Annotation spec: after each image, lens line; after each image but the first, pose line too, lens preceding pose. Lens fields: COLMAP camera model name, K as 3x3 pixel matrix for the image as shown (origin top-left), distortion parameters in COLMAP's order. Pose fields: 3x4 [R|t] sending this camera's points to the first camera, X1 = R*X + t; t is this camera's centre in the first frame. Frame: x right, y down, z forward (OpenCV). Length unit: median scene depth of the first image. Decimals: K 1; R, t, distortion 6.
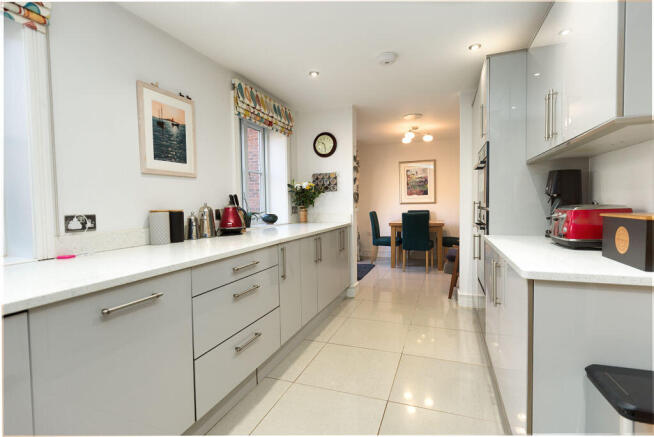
lens RADIAL K [[317.4, 0, 328.3], [0, 317.4, 216.0], [0, 0, 1]] dist [0.000833, -0.003062]
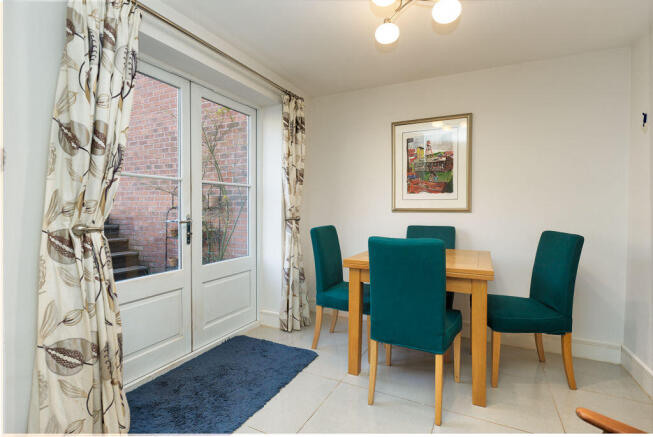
lens RADIAL K [[316.9, 0, 329.4], [0, 316.9, 216.9], [0, 0, 1]] dist [0.000833, -0.003062]
pose [[0.995379, 0.030498, -0.091054, 0.180932], [-0.033261, 0.999027, -0.028978, -0.013101], [0.090081, 0.031873, 0.995424, 0.535815]]
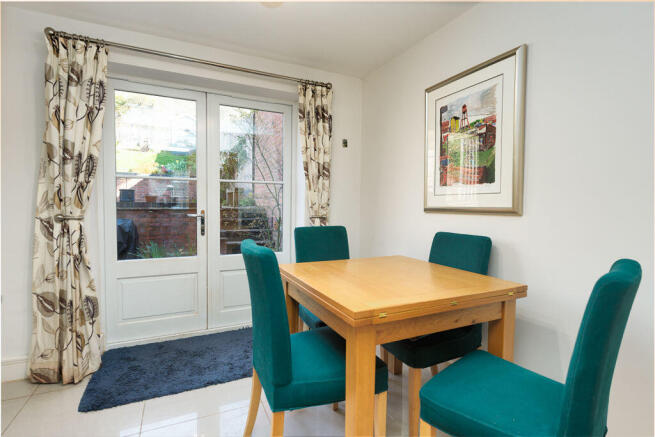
lens RADIAL K [[317.9, 0, 328.4], [0, 317.9, 218.7], [0, 0, 1]] dist [0.000833, -0.003062]
pose [[0.722339, 0.065108, -0.688468, 0.400831], [-0.072348, 0.997210, 0.018398, -0.029224], [0.687745, 0.036520, 0.725033, 0.695822]]
